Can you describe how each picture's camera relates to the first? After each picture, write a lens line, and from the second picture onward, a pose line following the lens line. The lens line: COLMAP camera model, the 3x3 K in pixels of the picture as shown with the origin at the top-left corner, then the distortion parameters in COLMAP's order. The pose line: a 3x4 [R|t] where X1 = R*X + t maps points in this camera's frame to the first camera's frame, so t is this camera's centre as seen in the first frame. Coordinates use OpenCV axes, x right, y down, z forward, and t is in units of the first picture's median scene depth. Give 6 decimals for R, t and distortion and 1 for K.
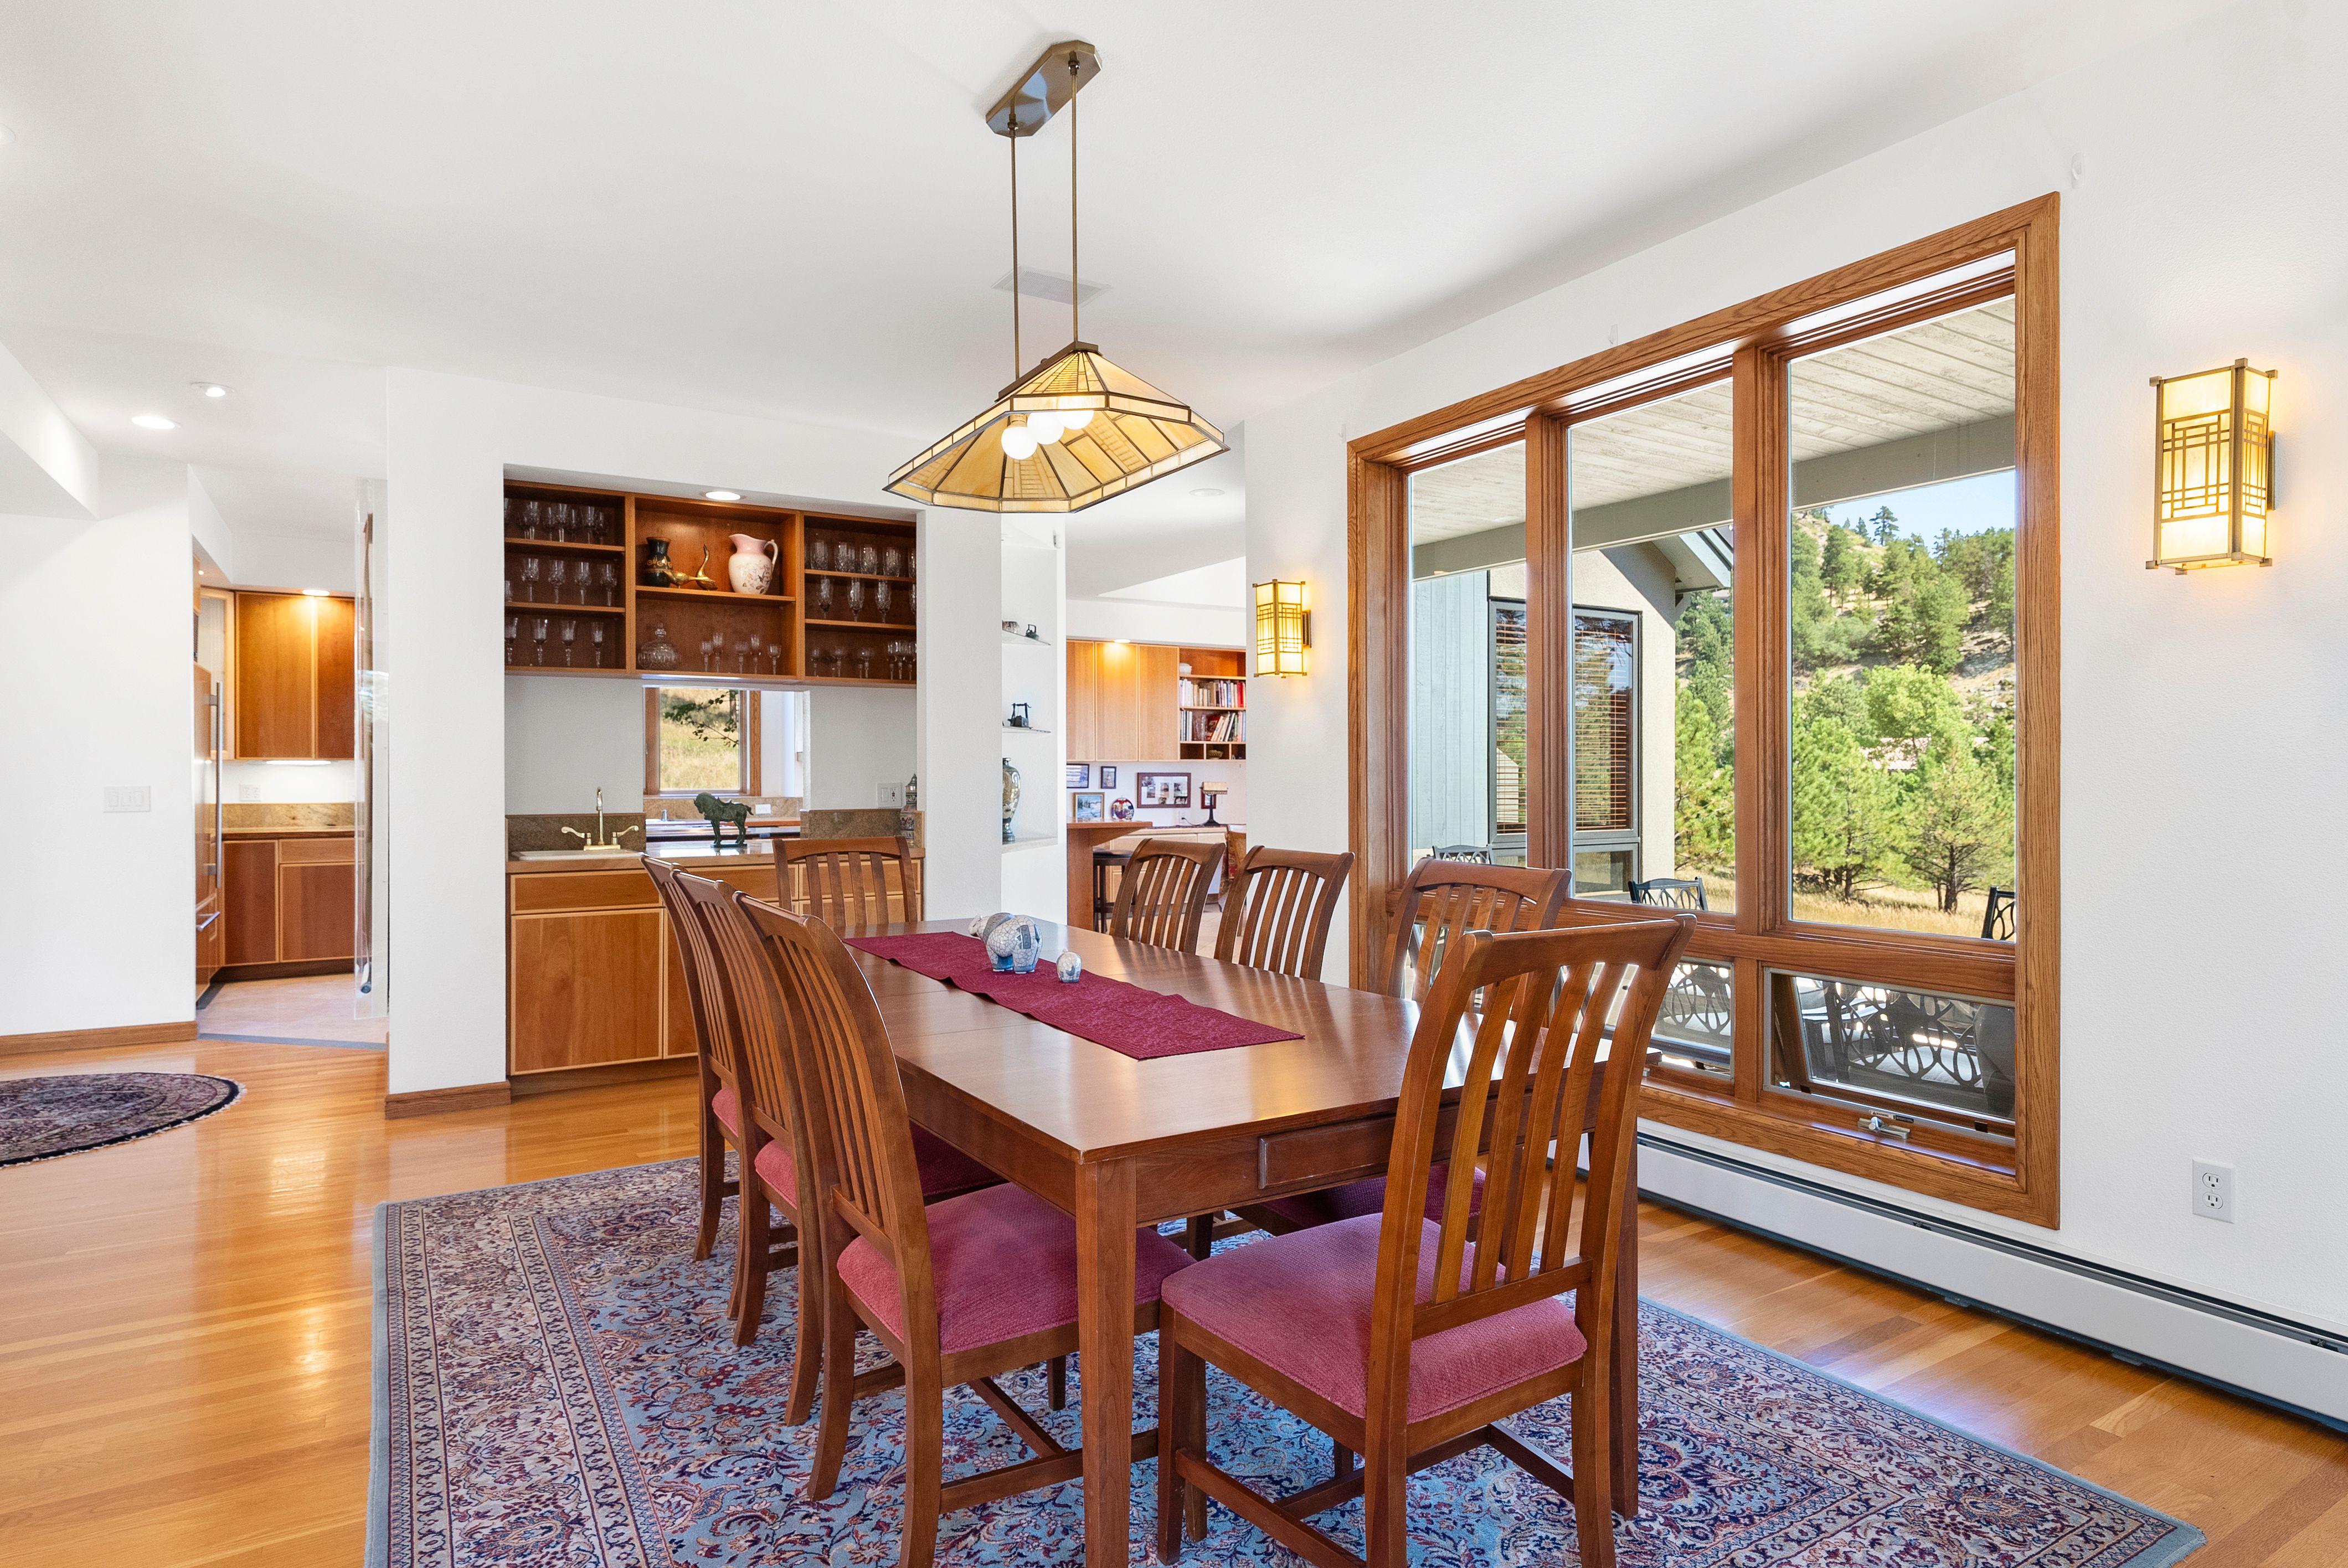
lens RADIAL K [[1289.2, 0, 1174.0], [0, 1289.2, 784.0], [0, 0, 1]] dist [-0.001314, -0.000530]
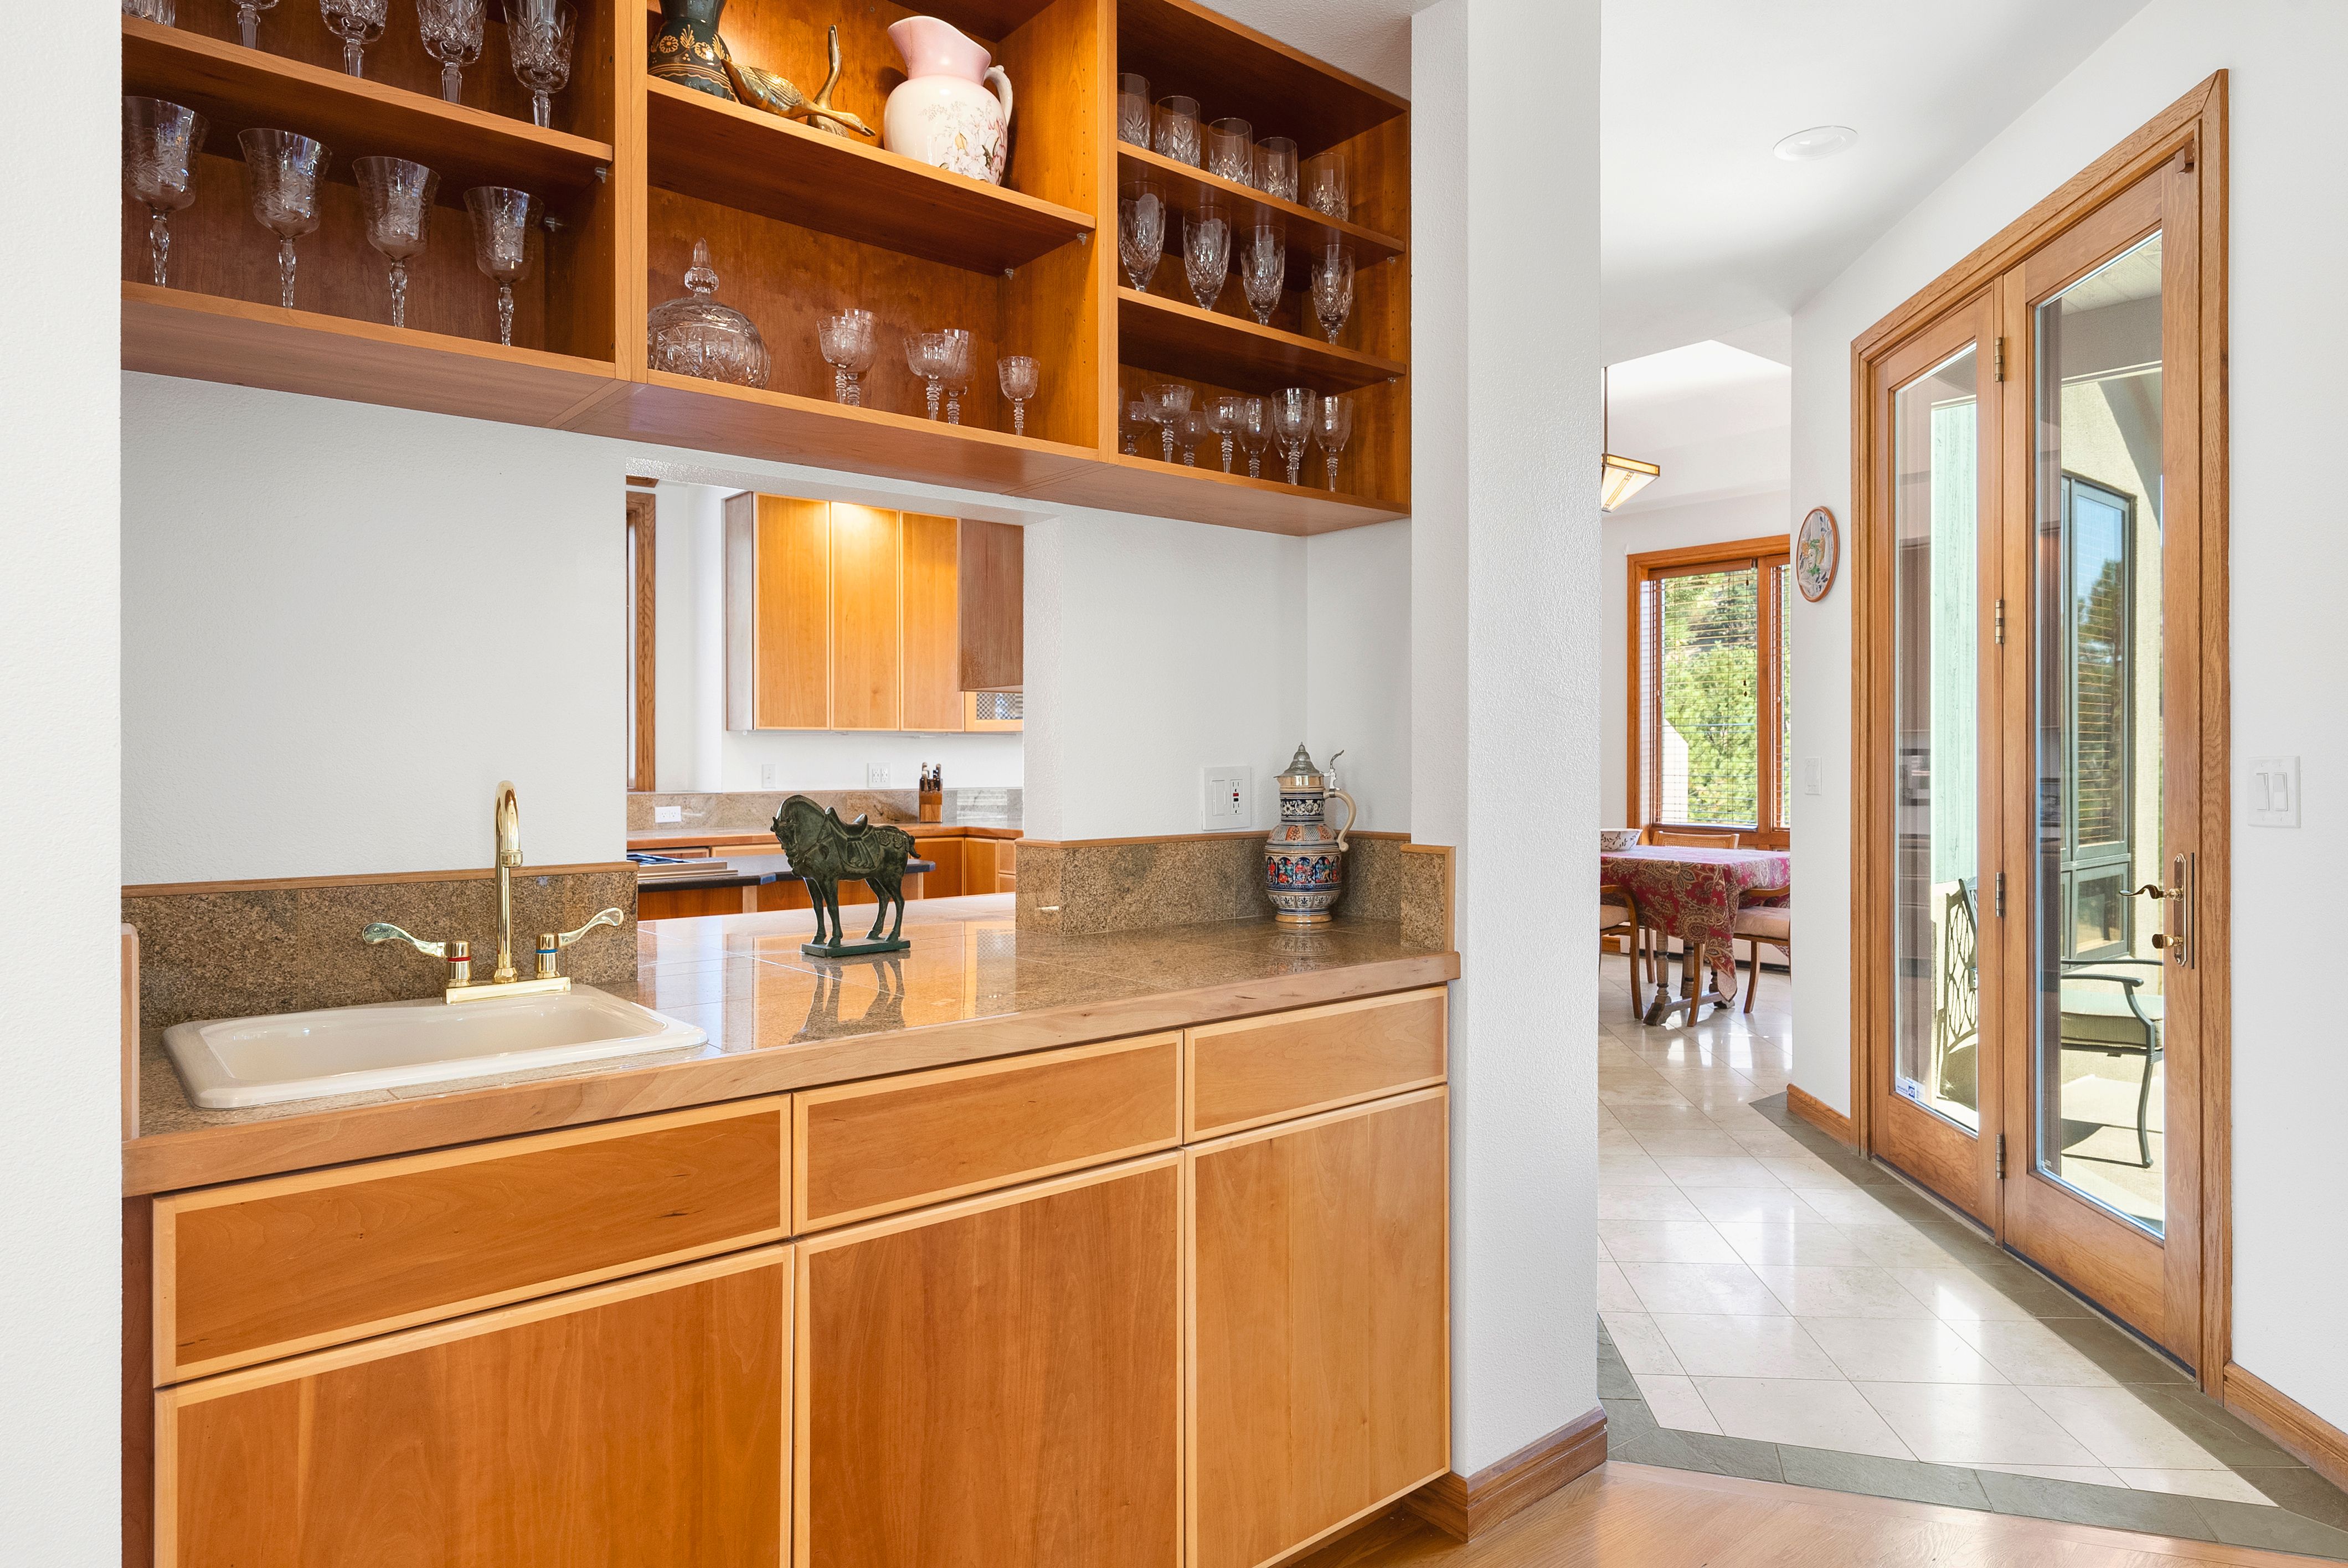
lens RADIAL K [[1402.0, 0, 1177.6], [0, 1402.0, 757.4], [0, 0, 1]] dist [0.000462, 0.024505]
pose [[0.986892, 0.004861, 0.161308, -0.350418], [-0.003467, 0.999954, -0.008922, 0.000108], [-0.161344, 0.008246, 0.986864, 0.673946]]
